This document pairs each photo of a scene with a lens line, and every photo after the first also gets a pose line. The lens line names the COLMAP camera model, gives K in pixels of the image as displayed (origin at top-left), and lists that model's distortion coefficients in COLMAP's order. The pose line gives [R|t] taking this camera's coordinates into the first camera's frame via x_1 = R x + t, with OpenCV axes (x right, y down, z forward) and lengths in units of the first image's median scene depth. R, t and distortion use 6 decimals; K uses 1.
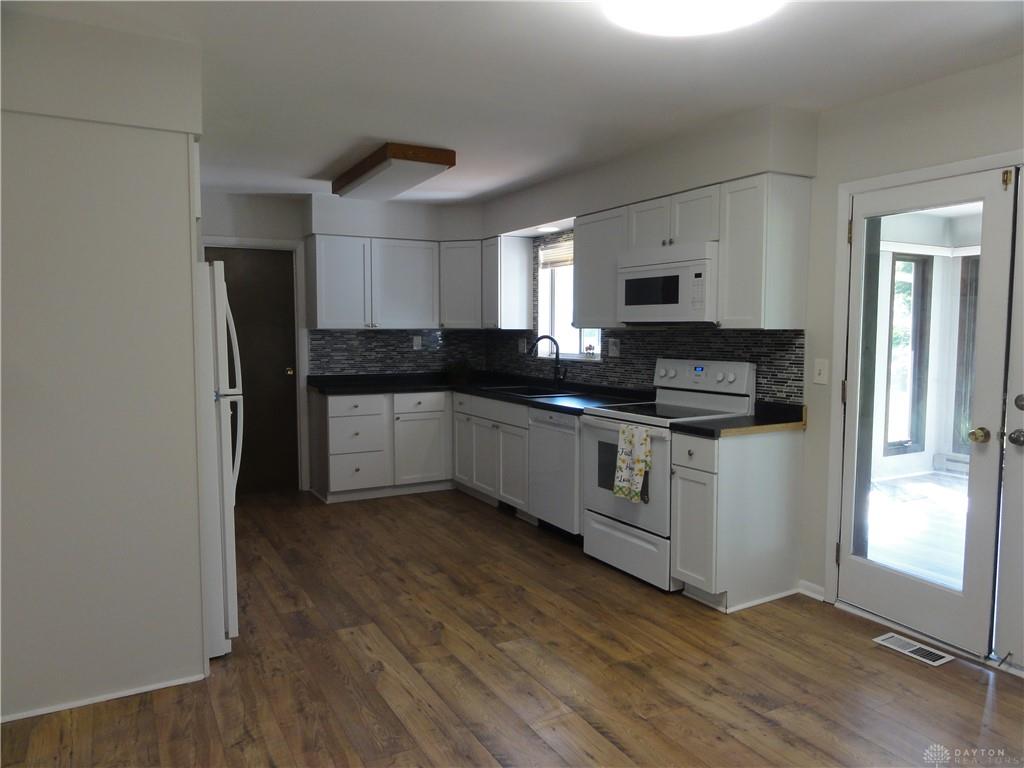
lens RADIAL K [[723.7, 0, 516.1], [0, 723.7, 386.7], [0, 0, 1]] dist [-0.009952, 0.006787]
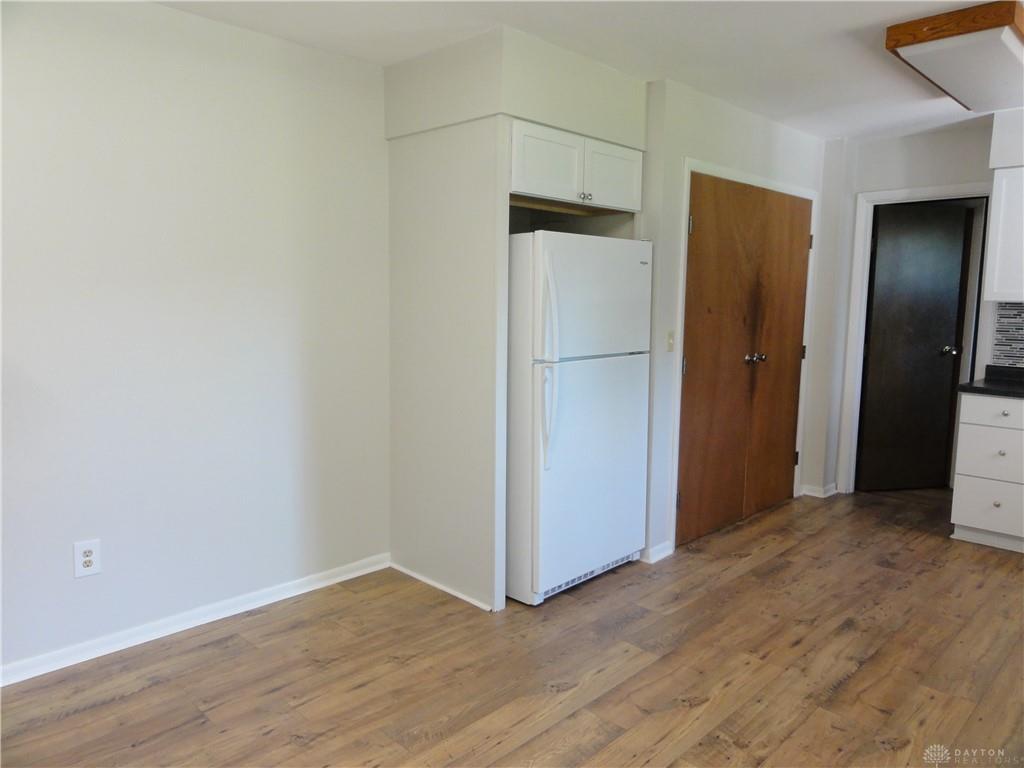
lens RADIAL K [[723.7, 0, 514.6], [0, 723.7, 379.4], [0, 0, 1]] dist [-0.009952, 0.006787]
pose [[0.276533, 0.113744, -0.954249, 0.509356], [-0.087848, 0.991805, 0.092763, -0.048092], [0.956981, 0.058177, 0.284259, 0.593725]]
